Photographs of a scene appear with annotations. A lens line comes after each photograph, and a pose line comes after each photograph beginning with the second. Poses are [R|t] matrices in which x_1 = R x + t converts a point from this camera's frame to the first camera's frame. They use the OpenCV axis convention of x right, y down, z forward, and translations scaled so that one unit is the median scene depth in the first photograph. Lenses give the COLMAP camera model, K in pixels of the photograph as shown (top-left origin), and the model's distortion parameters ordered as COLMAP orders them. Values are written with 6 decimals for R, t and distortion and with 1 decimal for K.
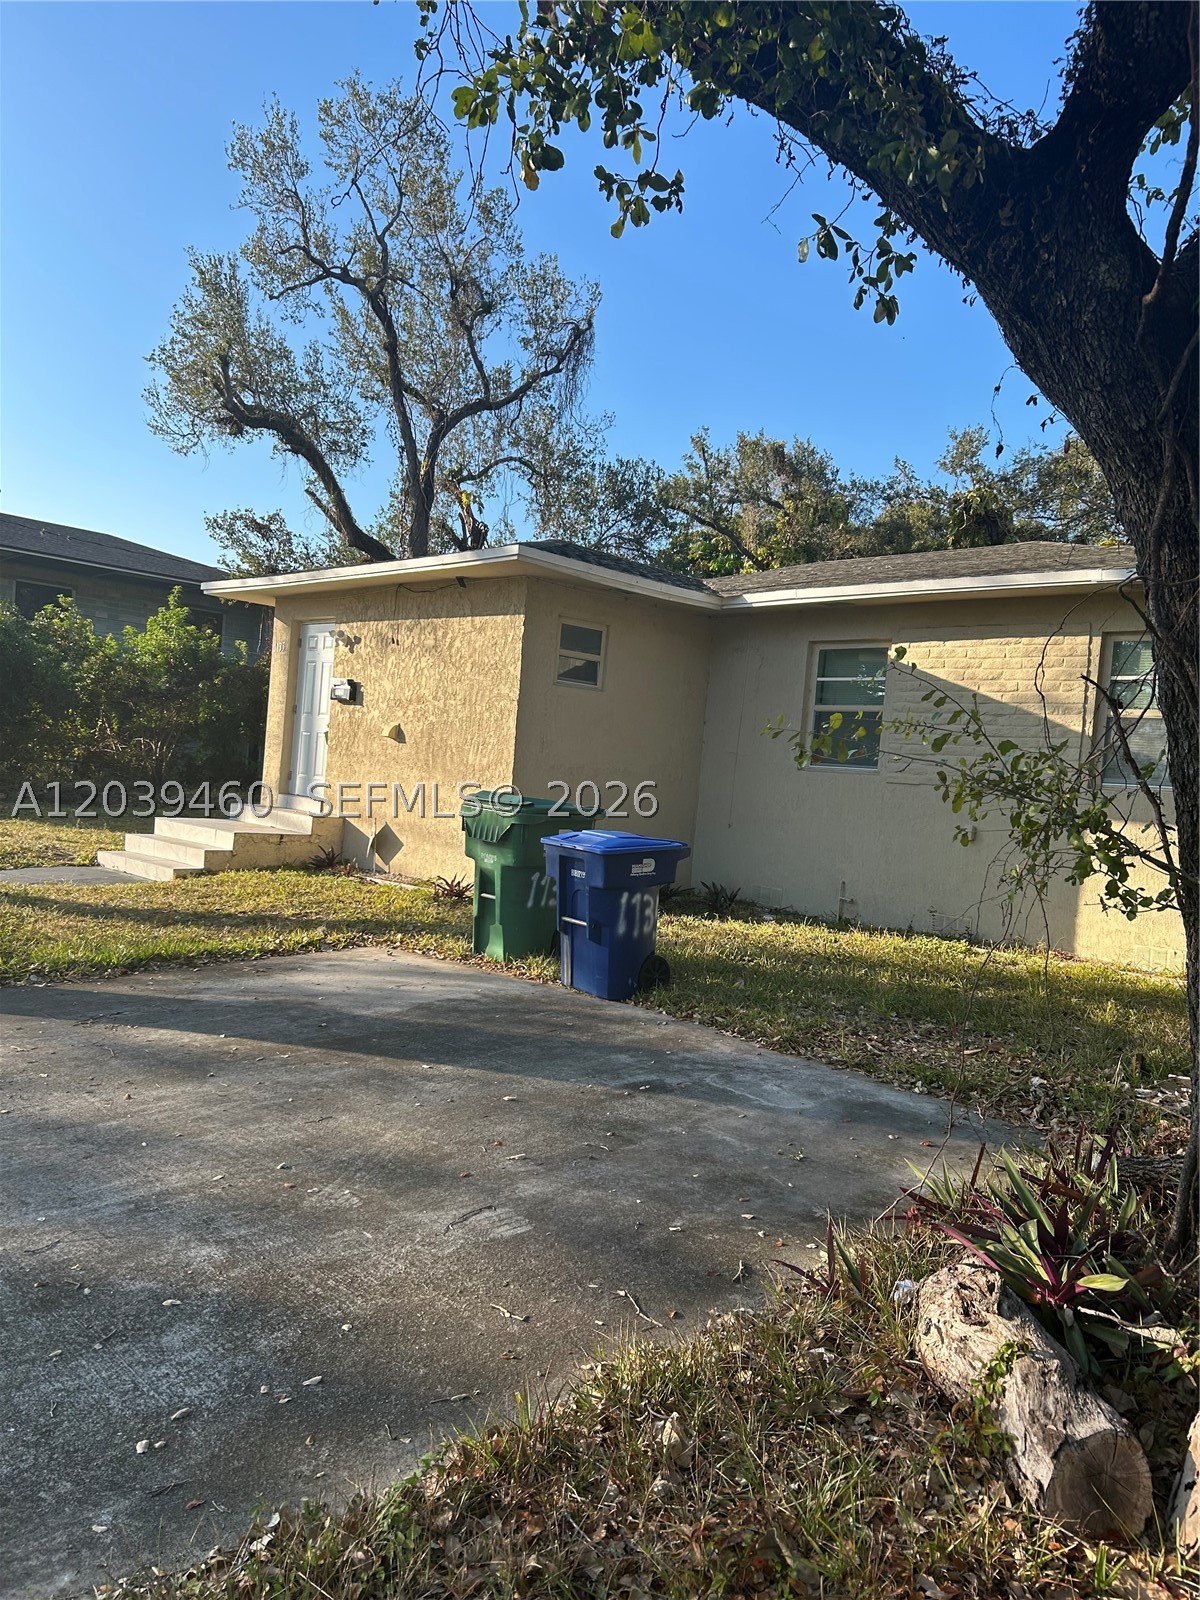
lens RADIAL K [[1198.8, 0, 600.0], [0, 1198.8, 800.0], [0, 0, 1]] dist [0.054626, -0.027669]
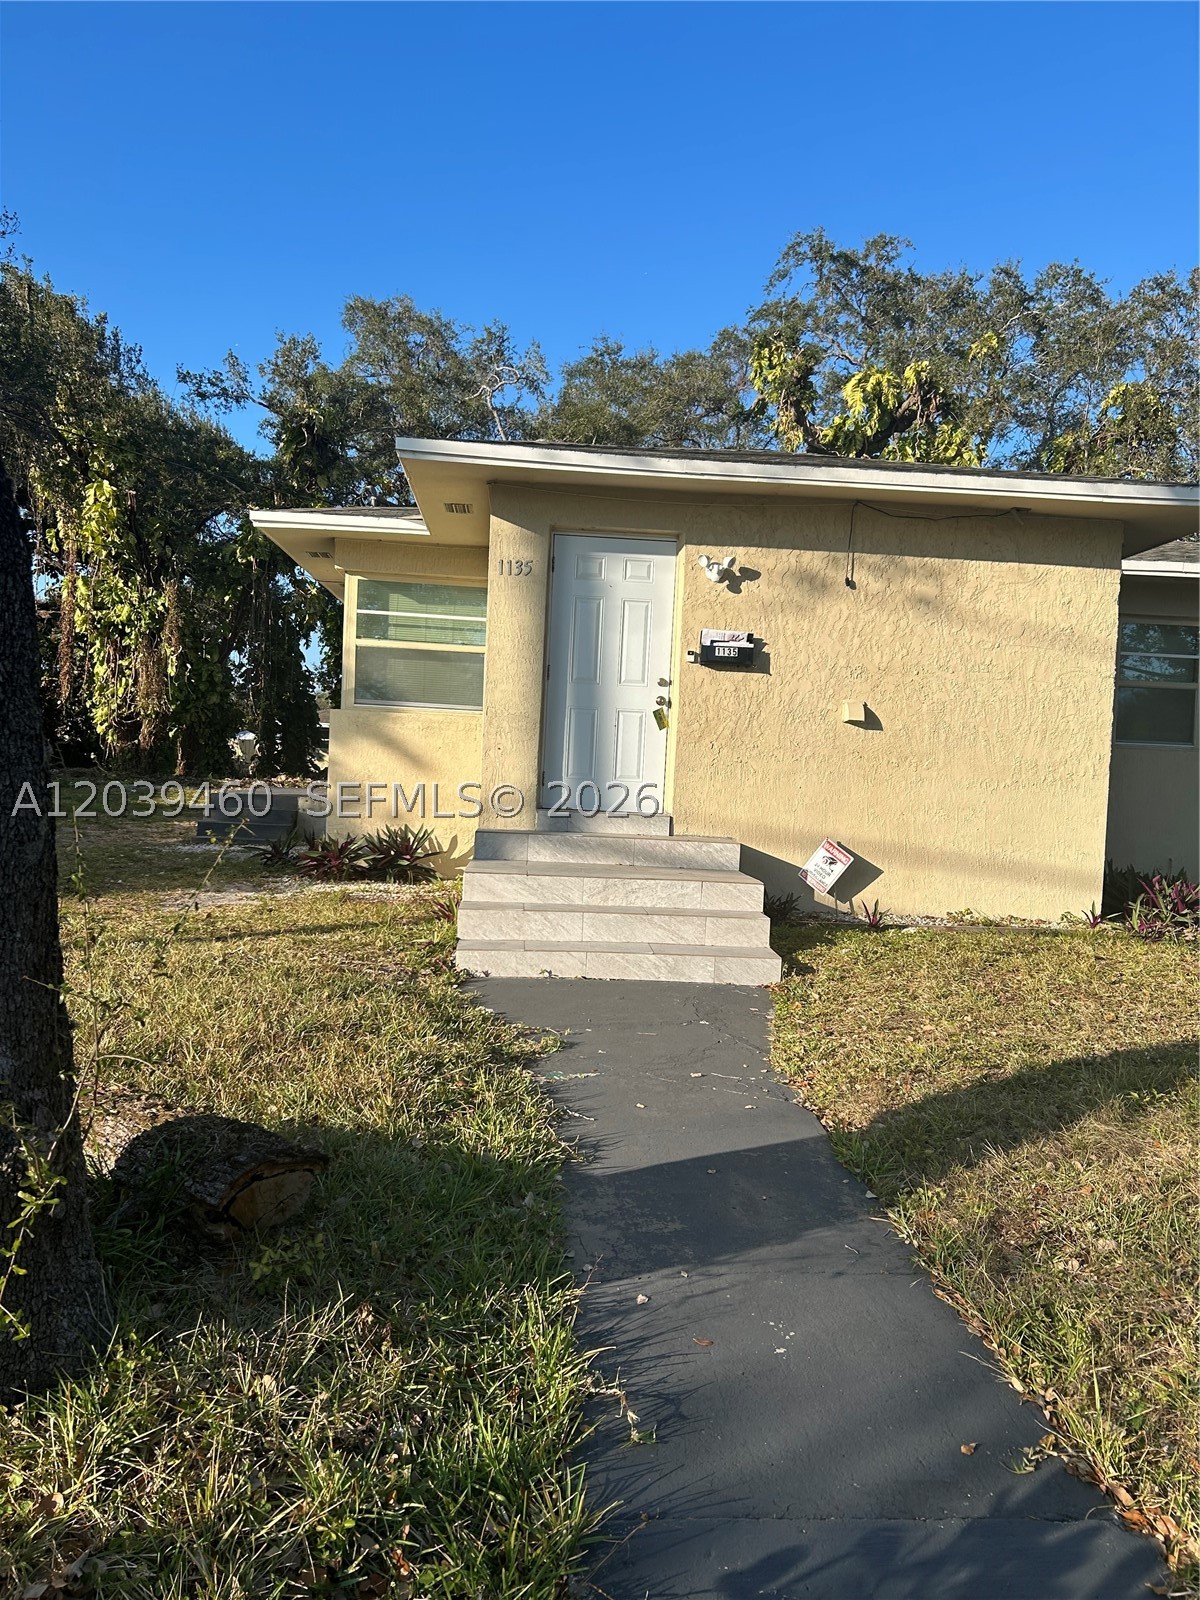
lens RADIAL K [[1198.8, 0, 600.0], [0, 1198.8, 800.0], [0, 0, 1]] dist [0.054626, -0.027669]
pose [[0.676550, -0.070054, 0.733057, -0.699337], [0.021696, 0.996929, 0.075247, -0.055701], [-0.736077, -0.035005, 0.675992, 0.561757]]
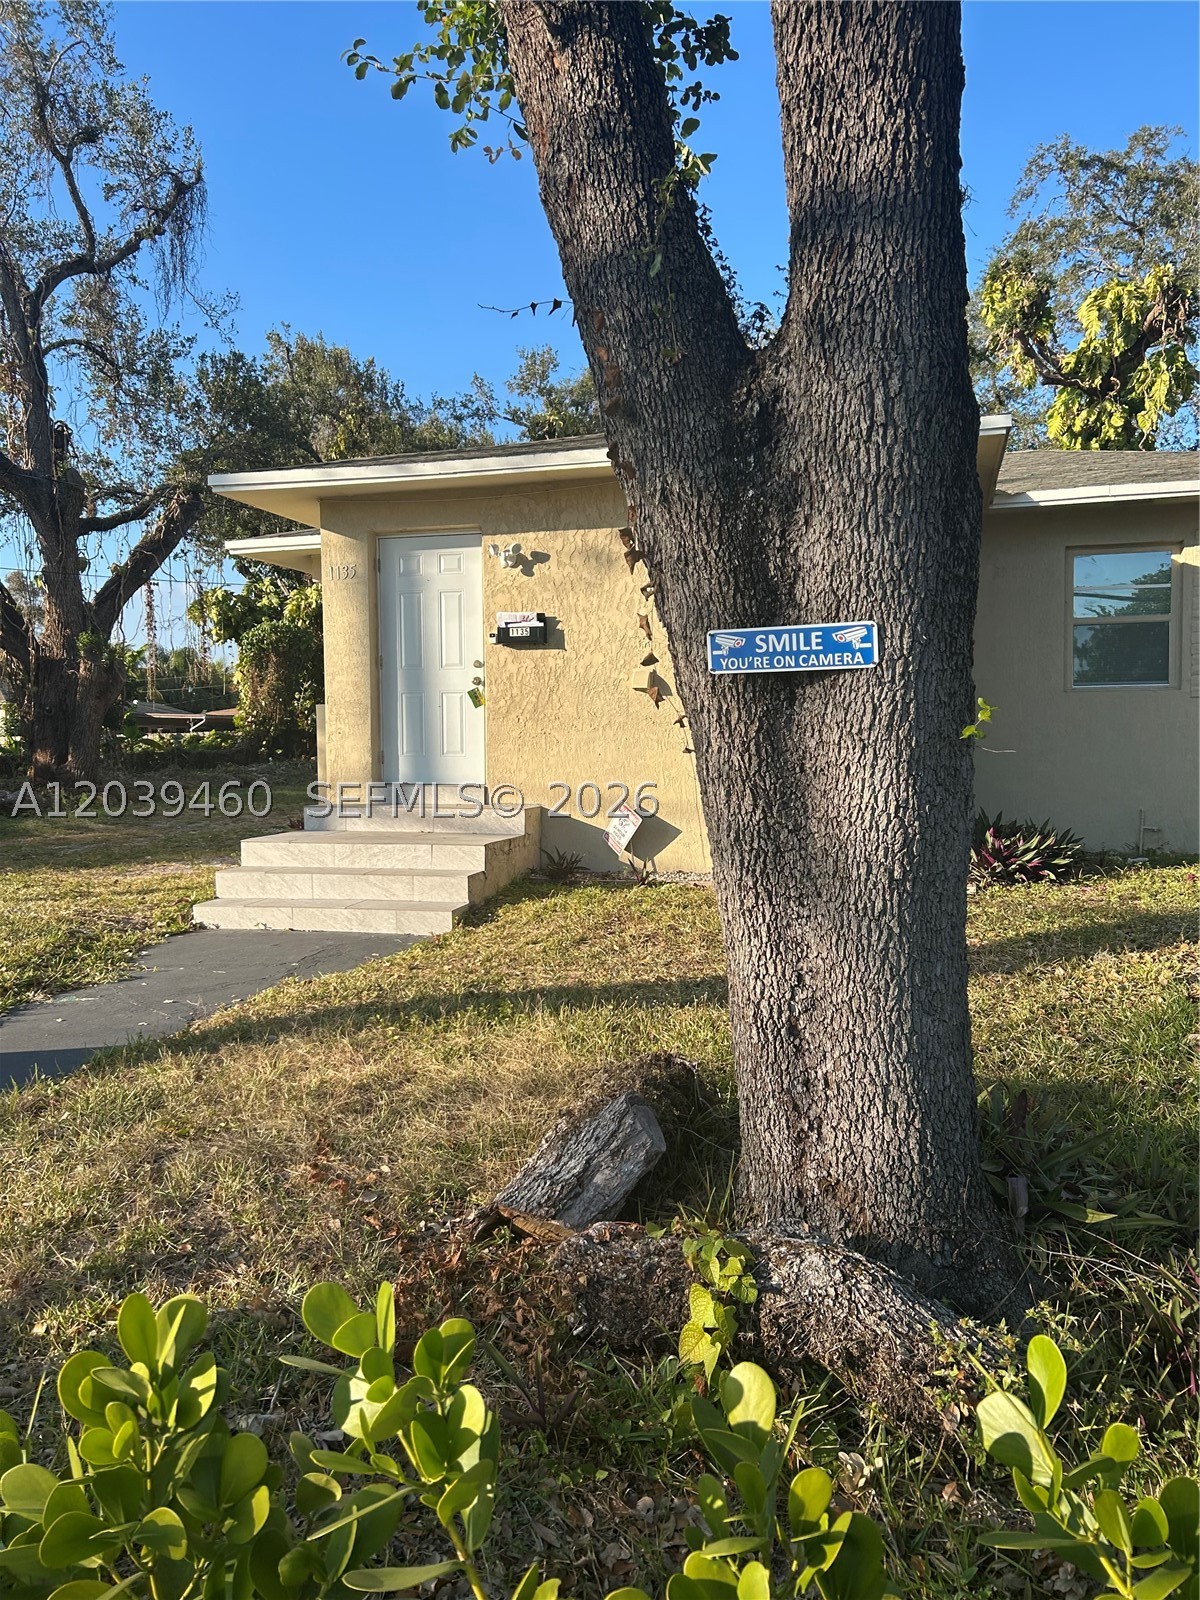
lens RADIAL K [[1198.8, 0, 600.0], [0, 1198.8, 800.0], [0, 0, 1]] dist [0.054626, -0.027669]
pose [[0.874726, -0.112597, 0.471357, -0.484291], [0.087179, 0.993327, 0.075501, -0.037788], [-0.476713, -0.024950, 0.878705, 0.327913]]
